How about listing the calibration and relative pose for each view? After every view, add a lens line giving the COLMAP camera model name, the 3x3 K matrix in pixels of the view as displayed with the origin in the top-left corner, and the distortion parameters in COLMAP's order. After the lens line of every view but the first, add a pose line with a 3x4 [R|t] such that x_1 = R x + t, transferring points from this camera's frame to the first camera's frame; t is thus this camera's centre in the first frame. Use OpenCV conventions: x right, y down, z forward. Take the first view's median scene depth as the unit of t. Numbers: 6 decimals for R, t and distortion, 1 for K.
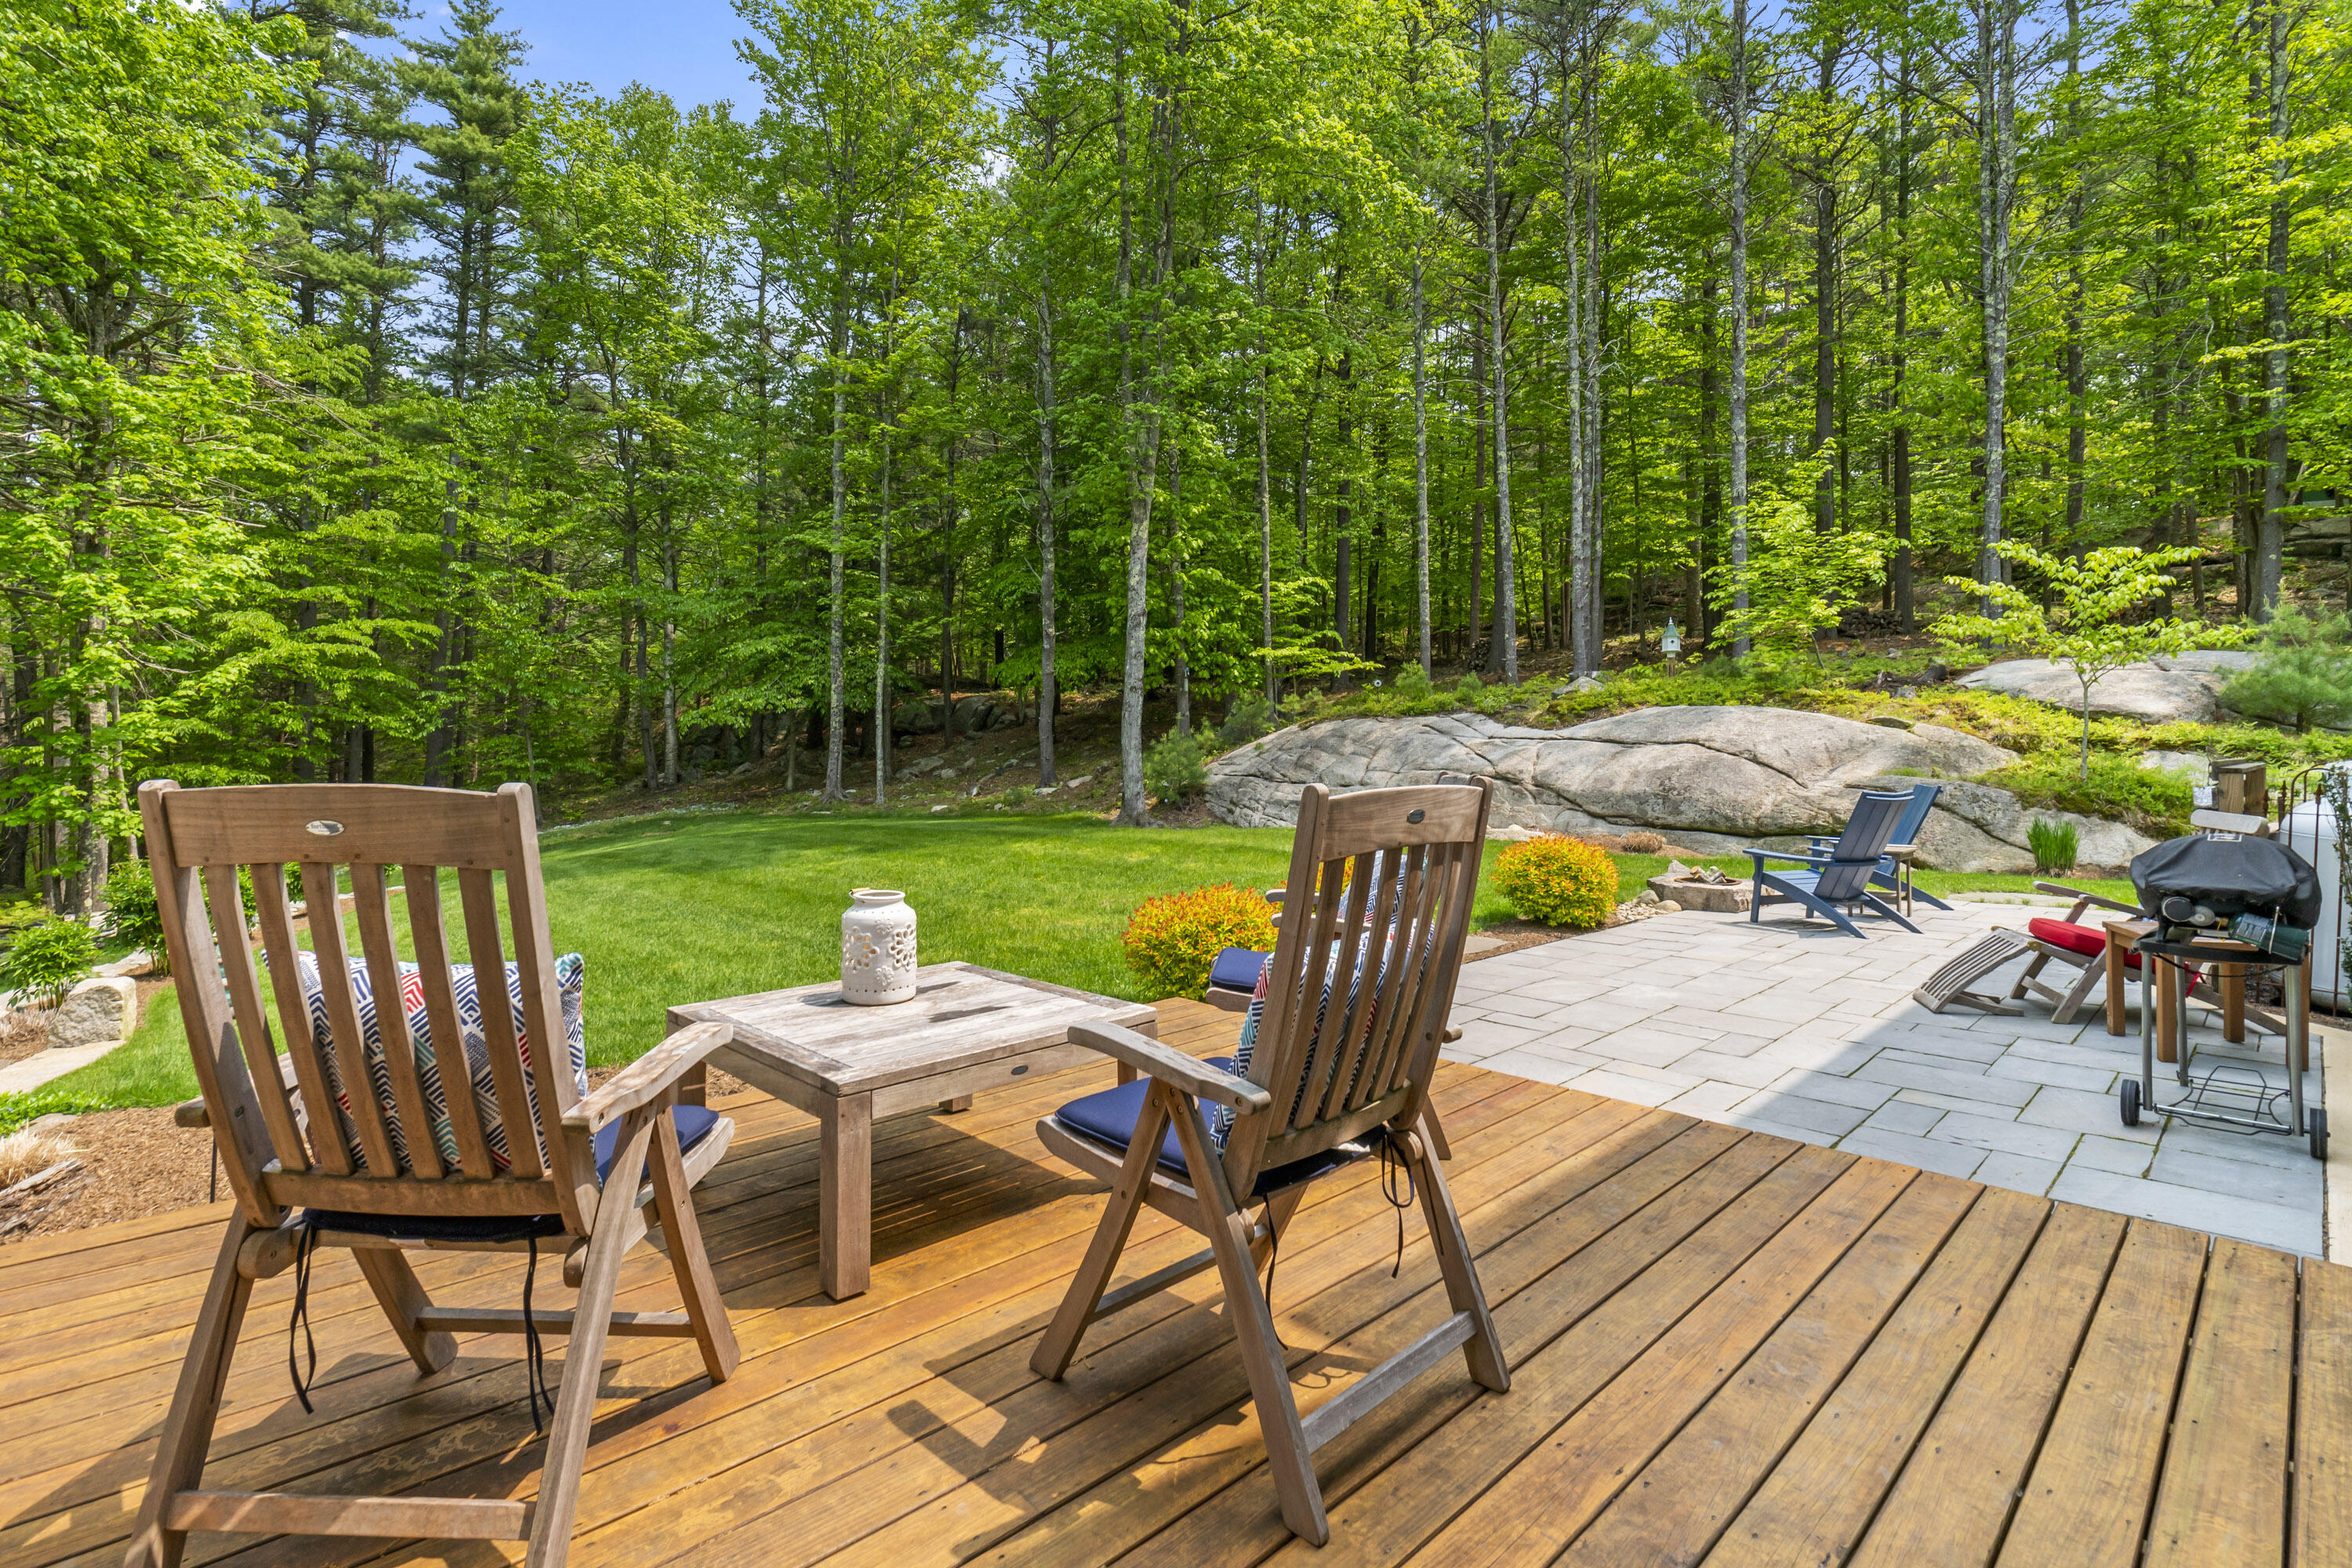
lens RADIAL K [[1201.3, 0, 1168.0], [0, 1201.3, 720.6], [0, 0, 1]] dist [0.023968, 0.000488]
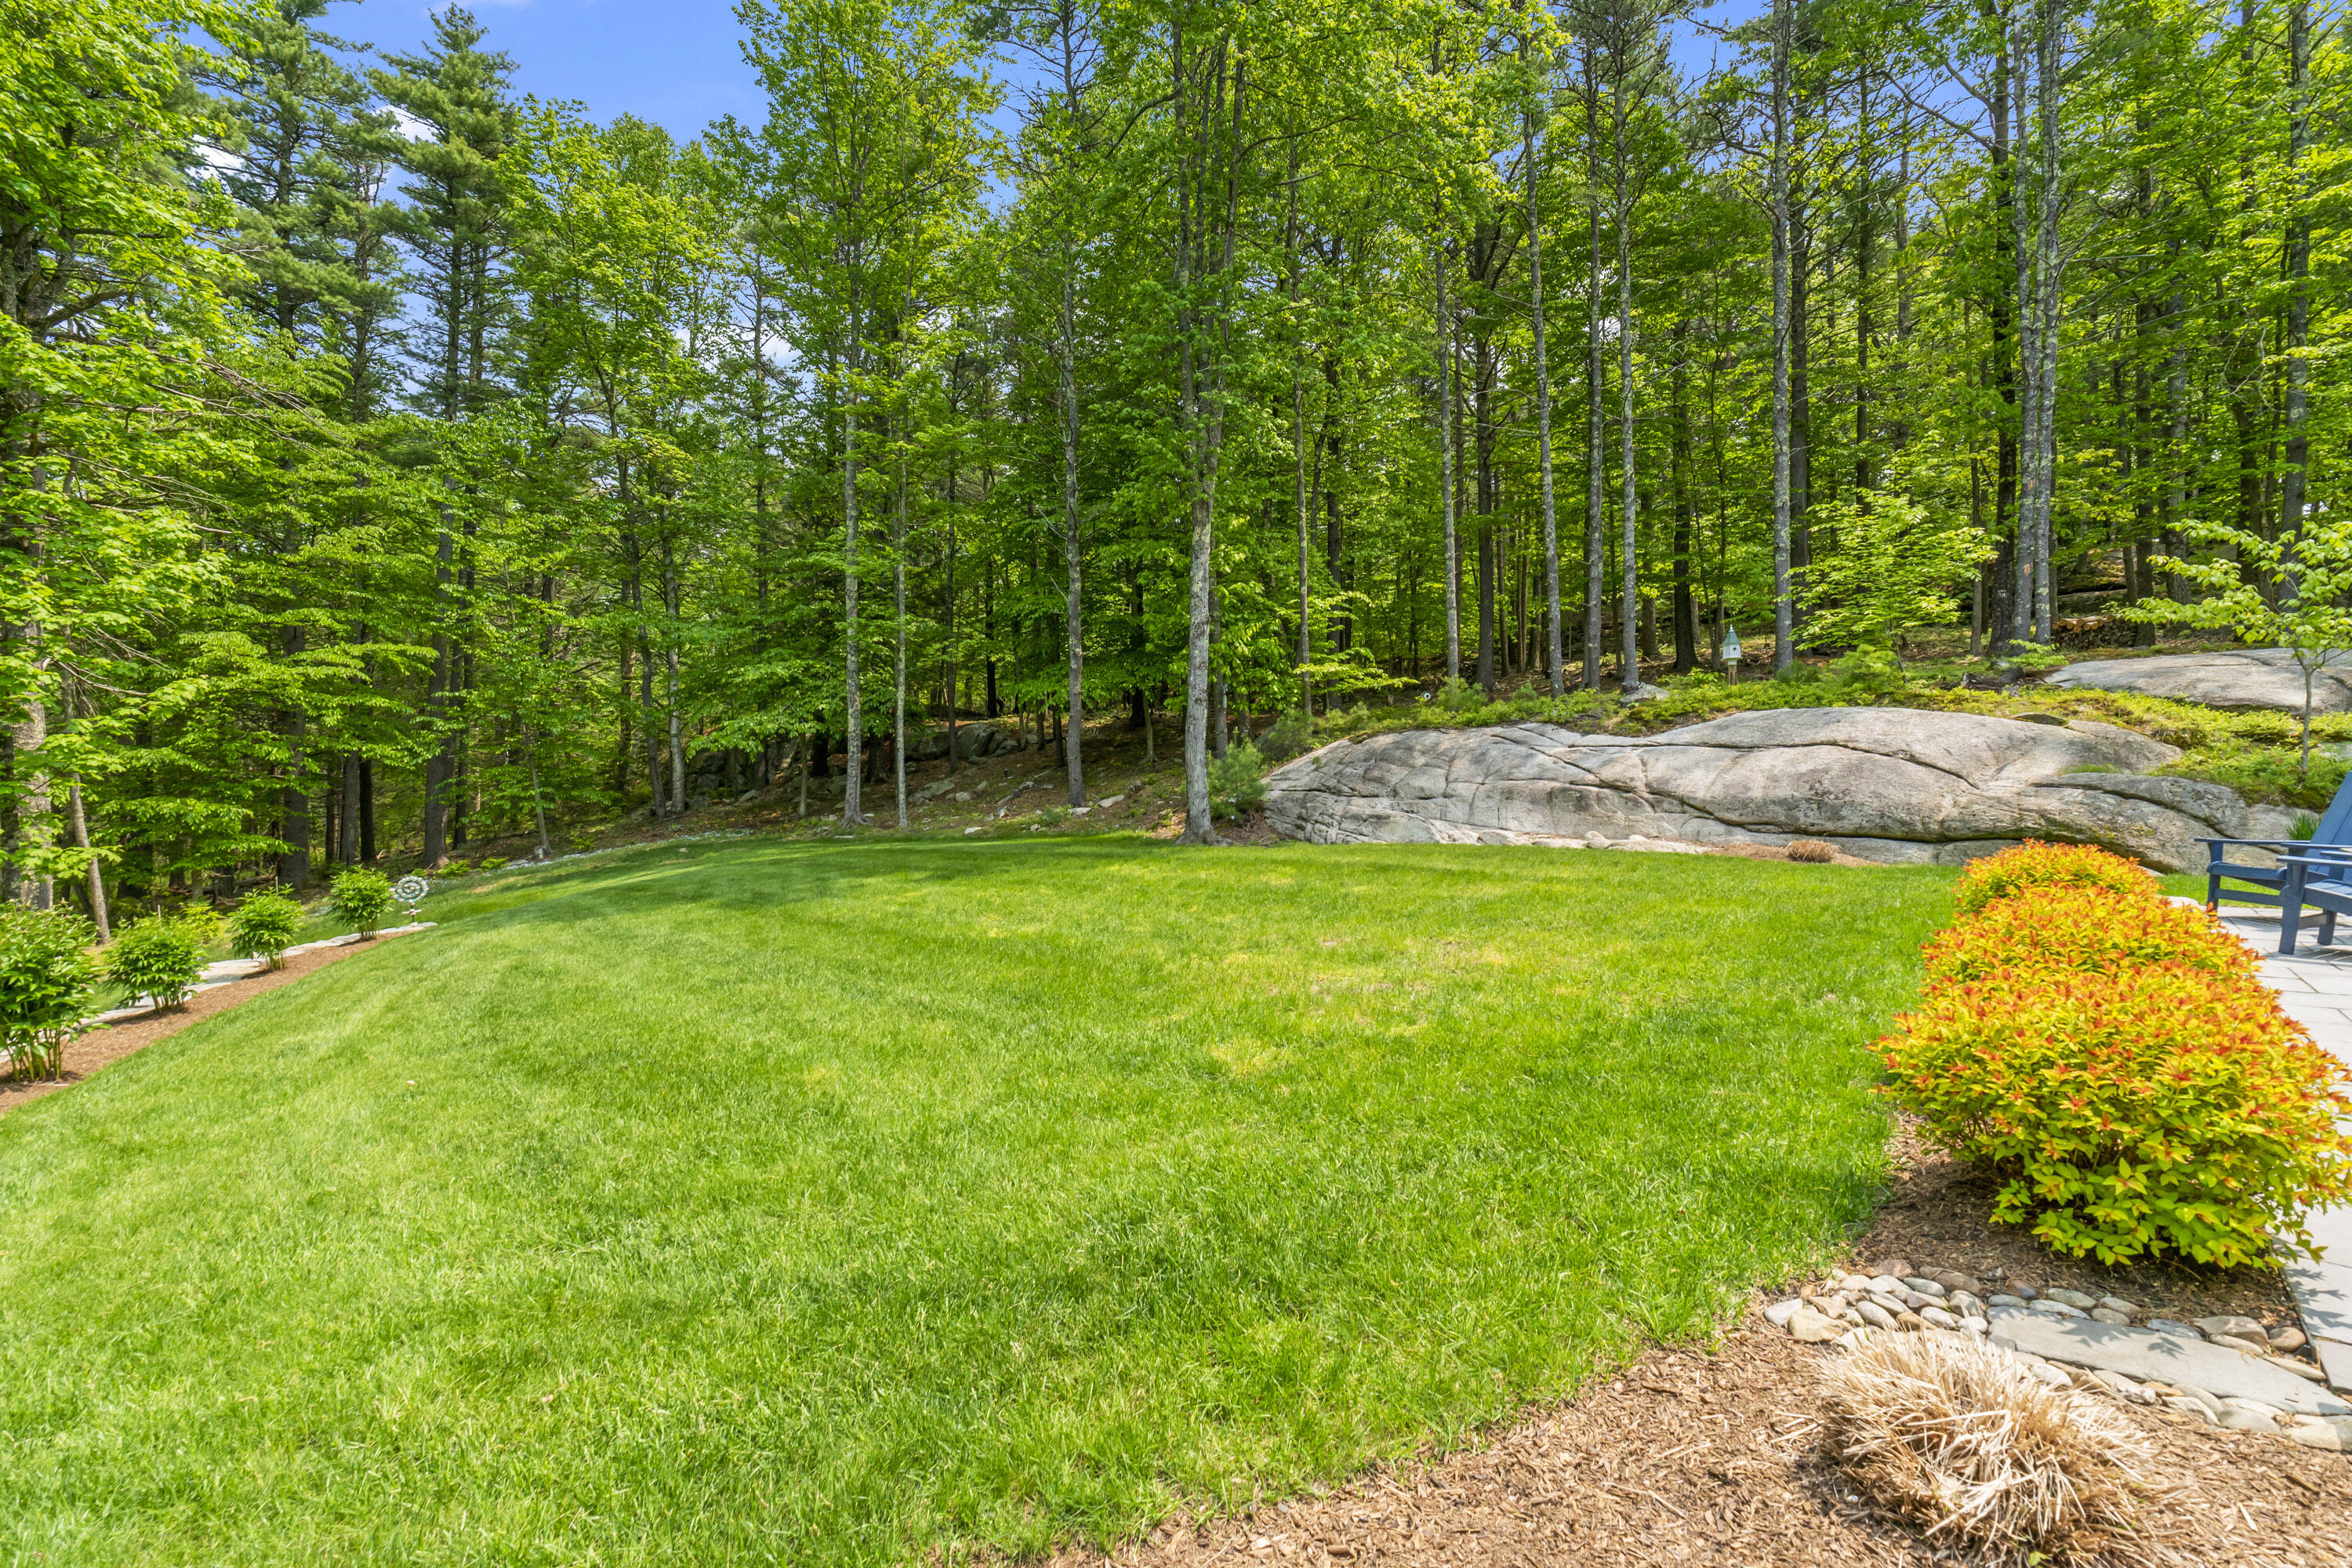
lens RADIAL K [[1027.5, 0, 1174.9], [0, 1027.5, 772.8], [0, 0, 1]] dist [0.009872, -0.000837]
pose [[0.997057, -0.014213, 0.075334, -0.082291], [0.012791, 0.999731, 0.019334, 0.011250], [-0.075589, -0.018313, 0.996971, 0.142582]]
